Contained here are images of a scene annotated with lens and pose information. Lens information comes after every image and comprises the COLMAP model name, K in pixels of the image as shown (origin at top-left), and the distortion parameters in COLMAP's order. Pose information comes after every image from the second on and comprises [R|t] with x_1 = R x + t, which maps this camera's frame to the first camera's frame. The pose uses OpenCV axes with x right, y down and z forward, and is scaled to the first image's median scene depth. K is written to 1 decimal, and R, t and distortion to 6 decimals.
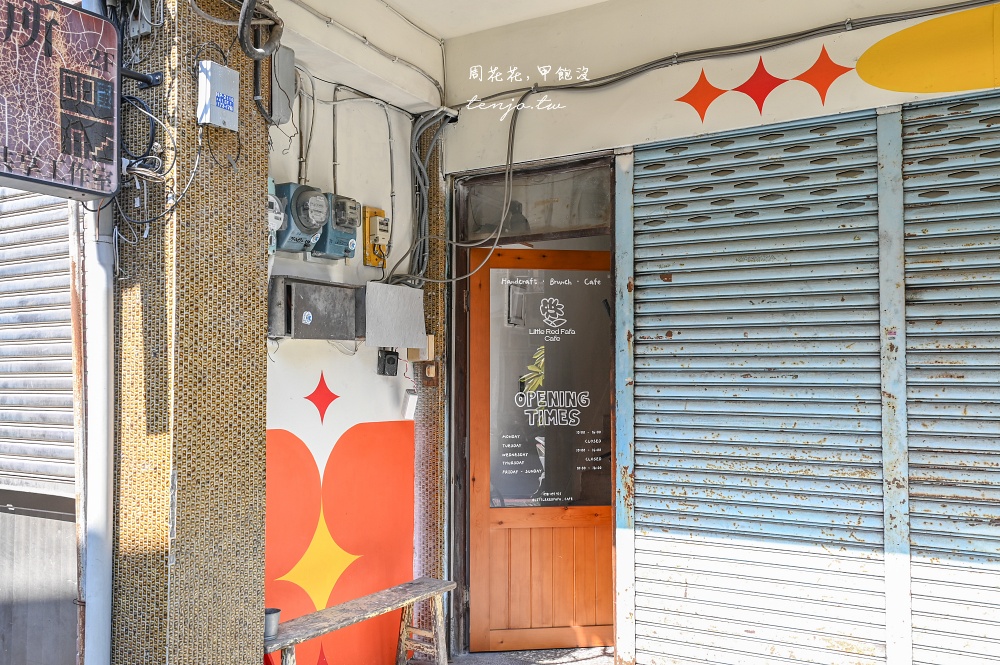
lens RADIAL K [[771.5, 0, 502.7], [0, 771.5, 337.0], [0, 0, 1]] dist [0.109062, 0.003978]
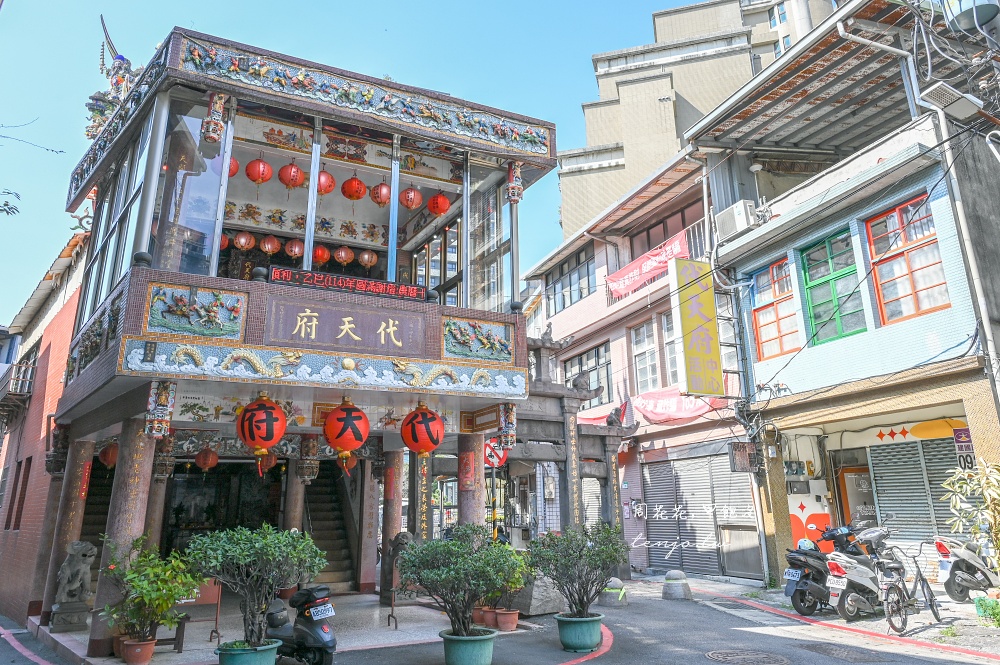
lens RADIAL K [[651.0, 0, 502.5], [0, 651.0, 329.2], [0, 0, 1]] dist [-0.001064, 0.000097]
pose [[0.744816, -0.184255, -0.641327, 1.110331], [0.049390, 0.973706, -0.222389, -0.177761], [0.665440, 0.133963, 0.734332, -3.139083]]
